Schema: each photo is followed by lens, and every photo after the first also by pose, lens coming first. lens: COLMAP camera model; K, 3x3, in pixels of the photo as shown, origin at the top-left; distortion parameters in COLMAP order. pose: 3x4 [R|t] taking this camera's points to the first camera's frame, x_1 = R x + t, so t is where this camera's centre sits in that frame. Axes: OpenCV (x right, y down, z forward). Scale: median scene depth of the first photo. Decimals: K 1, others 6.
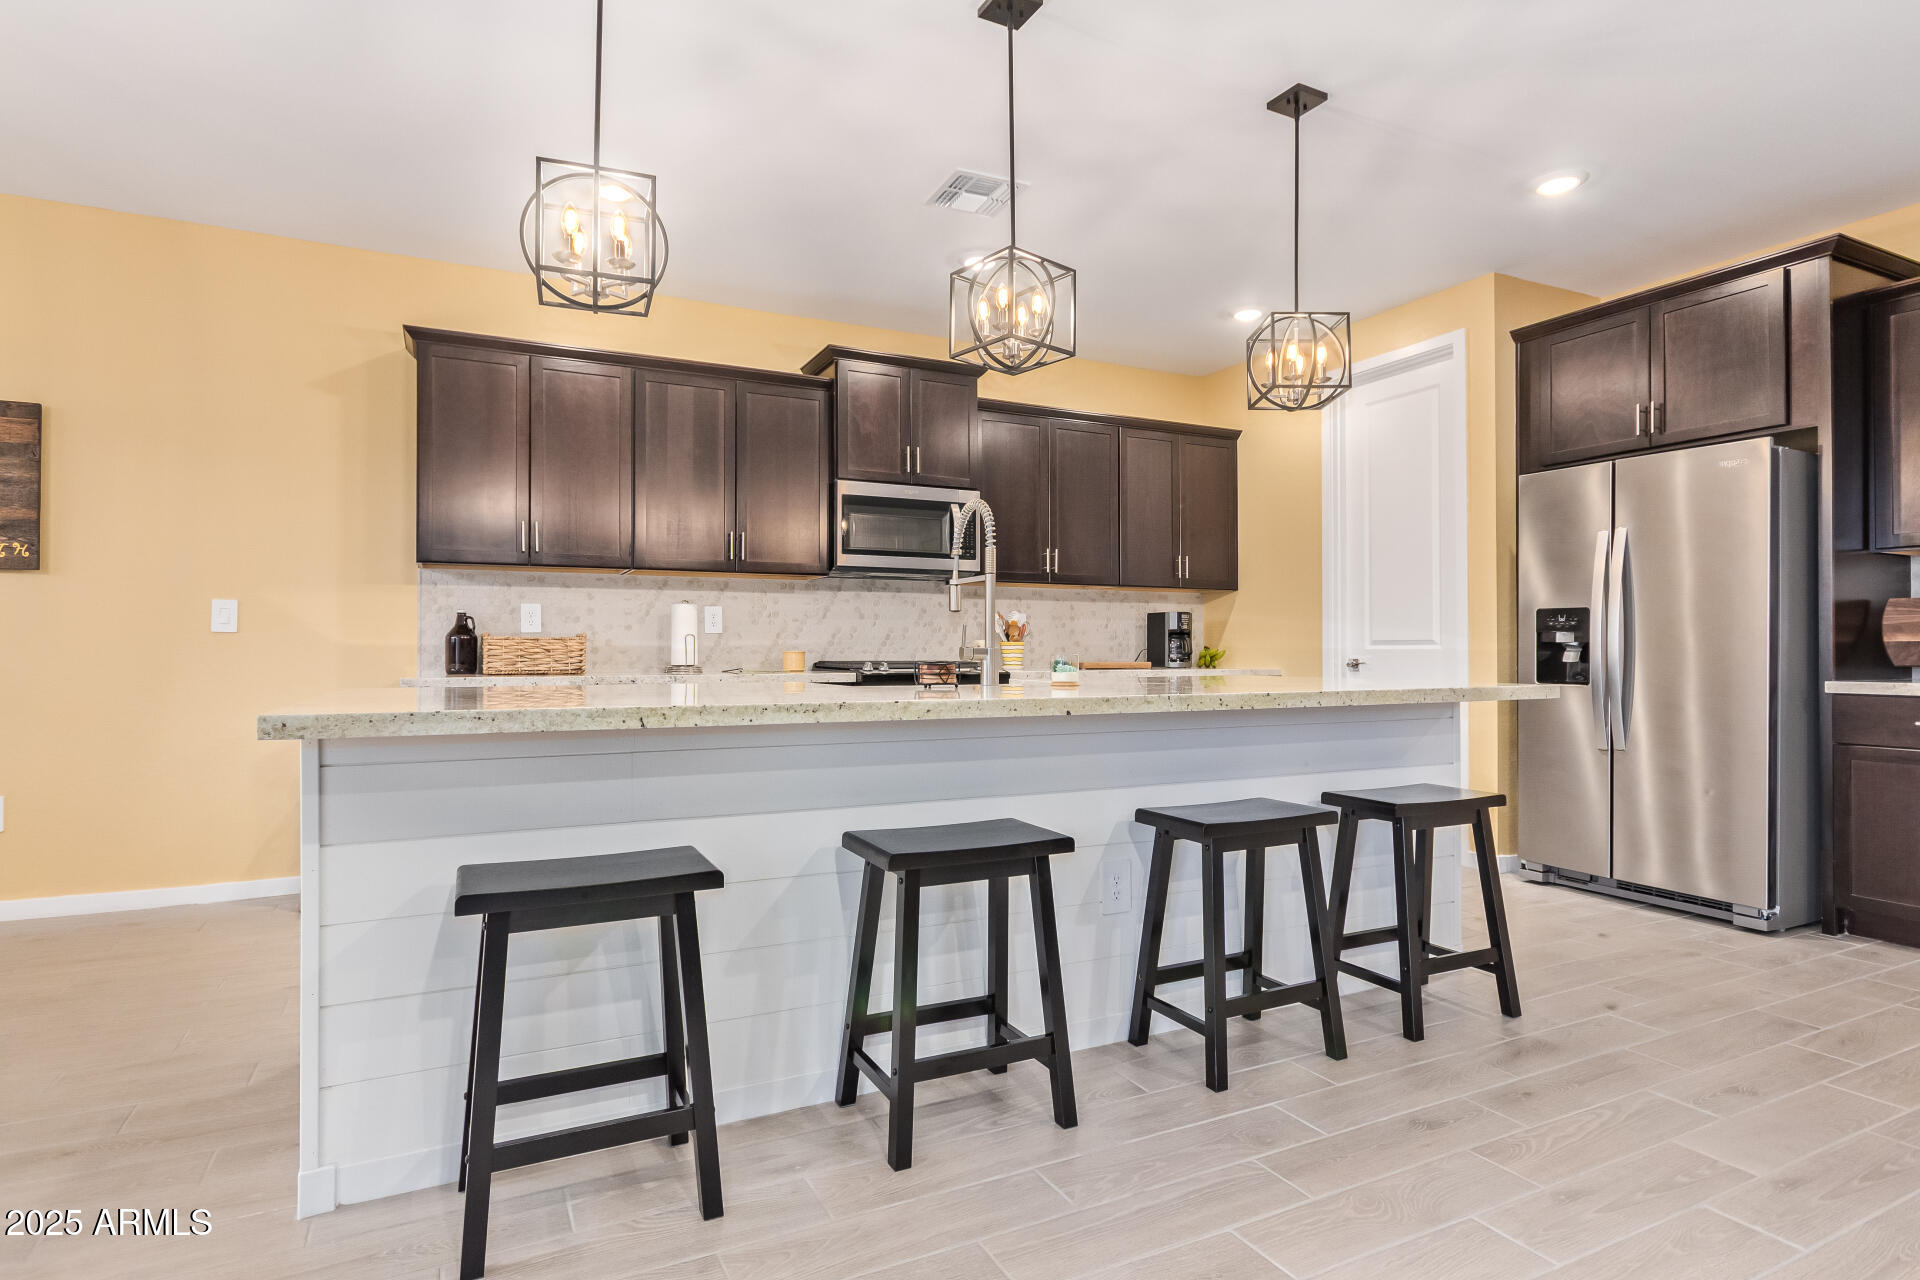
lens RADIAL K [[955.6, 0, 954.0], [0, 955.6, 643.1], [0, 0, 1]] dist [0.004299, -0.001345]
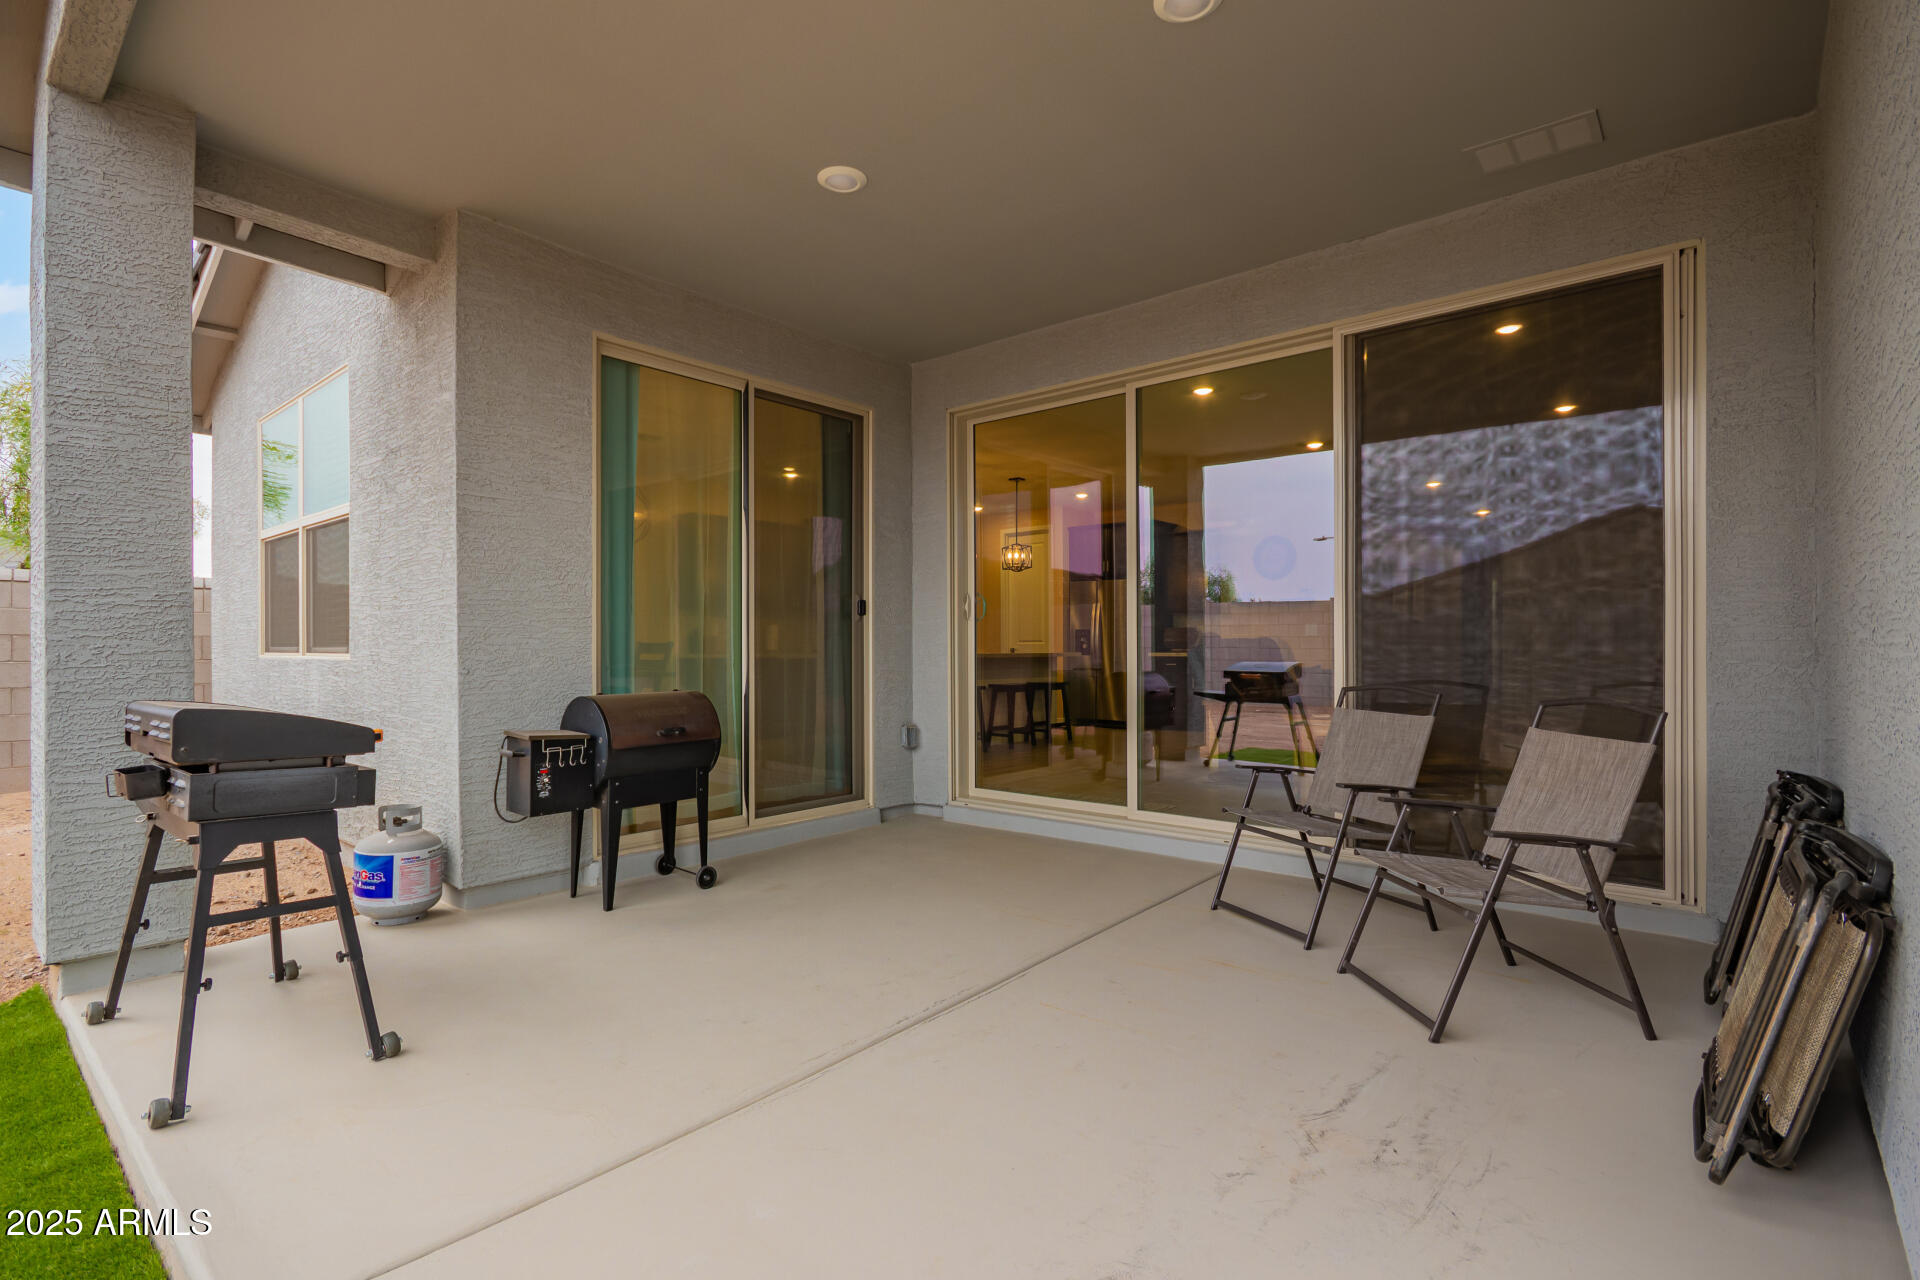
lens RADIAL K [[897.8, 0, 955.4], [0, 897.8, 639.5], [0, 0, 1]] dist [0.005128, -0.001109]
pose [[0.912105, 0.010595, 0.409819, -0.931768], [-0.014284, 0.999880, 0.005943, -0.016949], [-0.409707, -0.011275, 0.912147, -1.485091]]
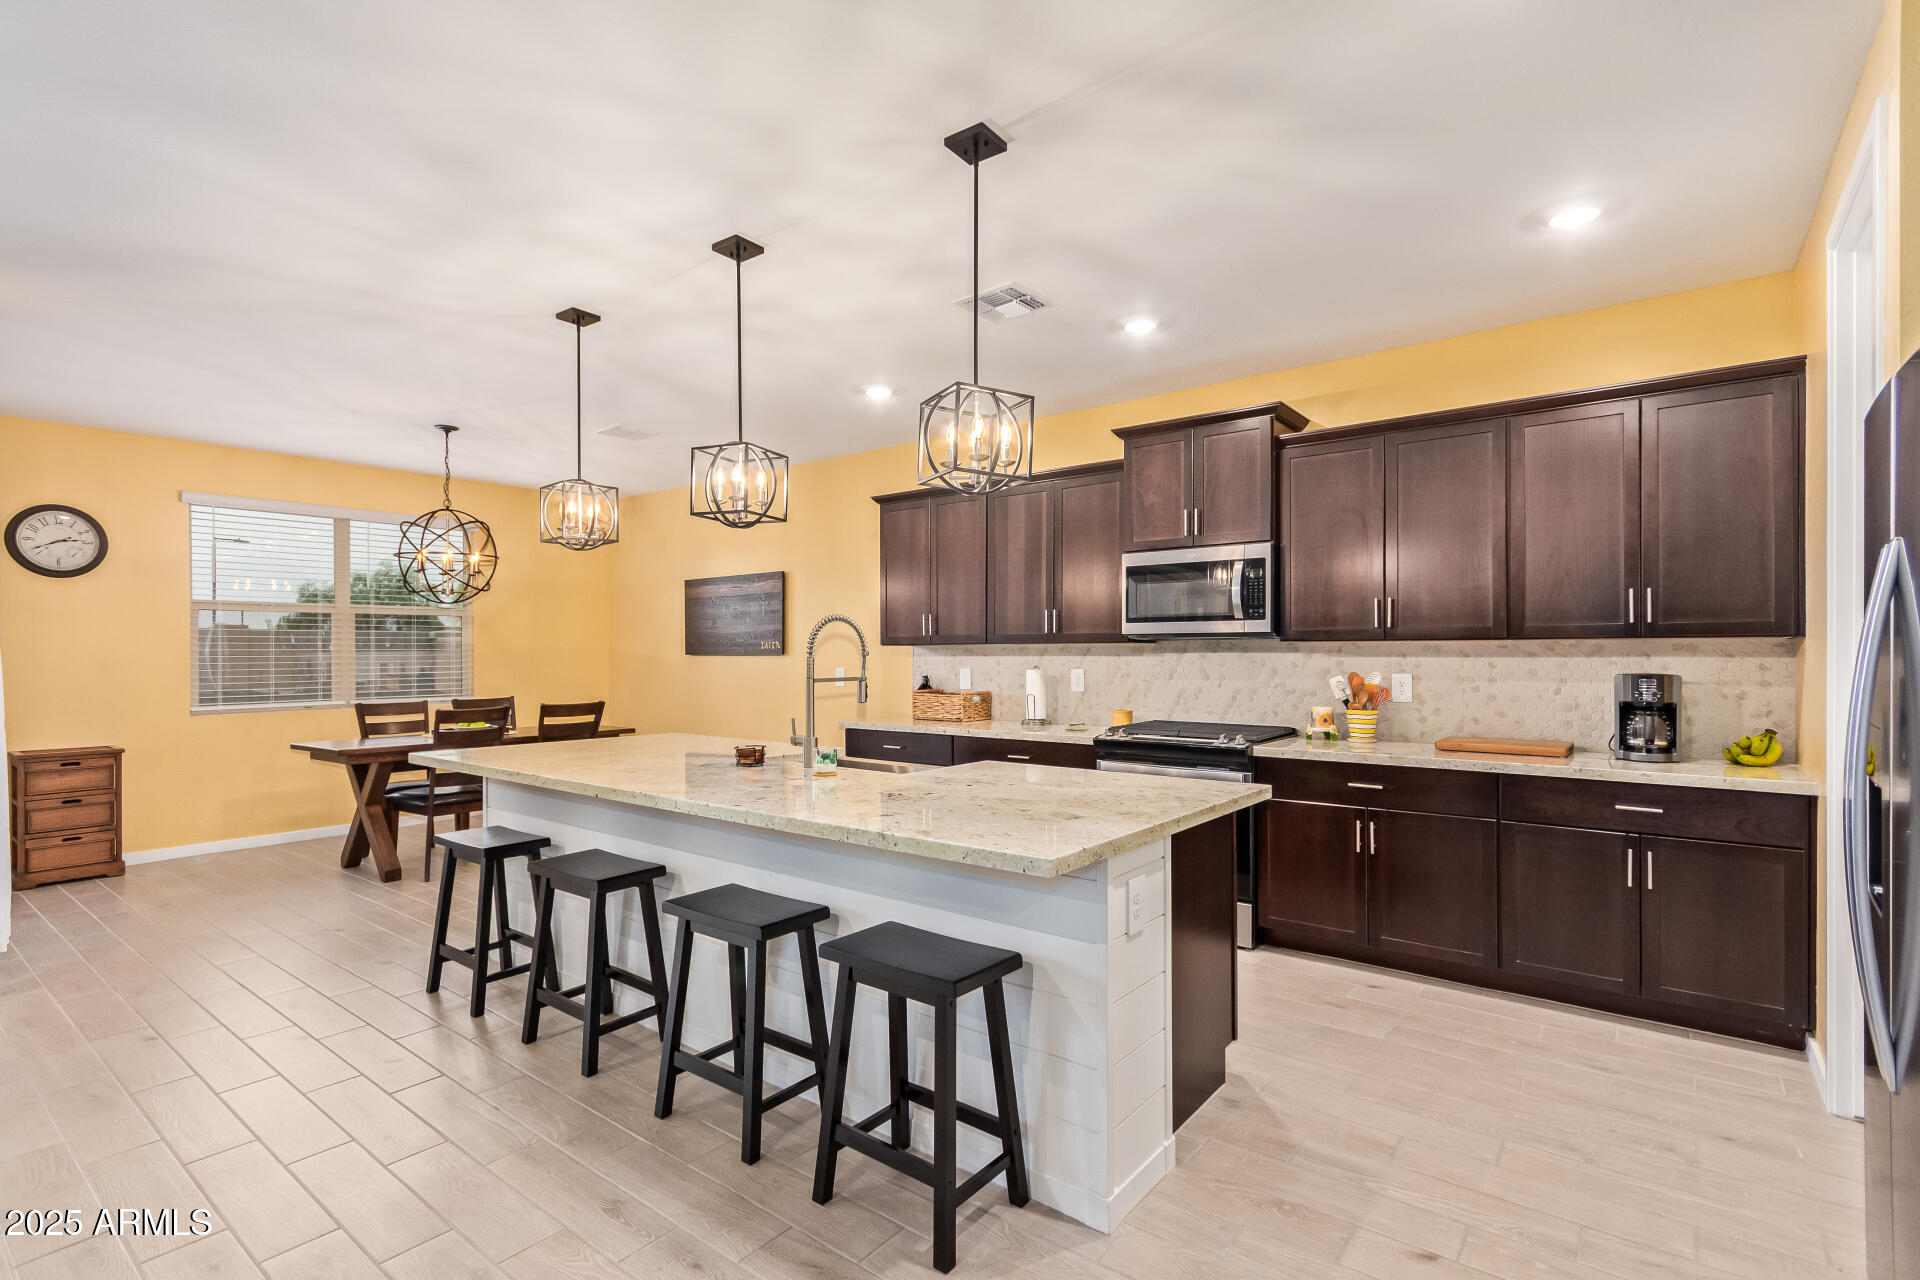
lens RADIAL K [[897.8, 0, 989.6], [0, 897.8, 647.4], [0, 0, 1]] dist [0.005128, -0.001109]
pose [[0.455071, 0.000882, -0.890455, 0.805781], [0.014534, 0.999859, 0.008418, -0.088988], [0.890336, -0.016773, 0.454994, 0.465994]]
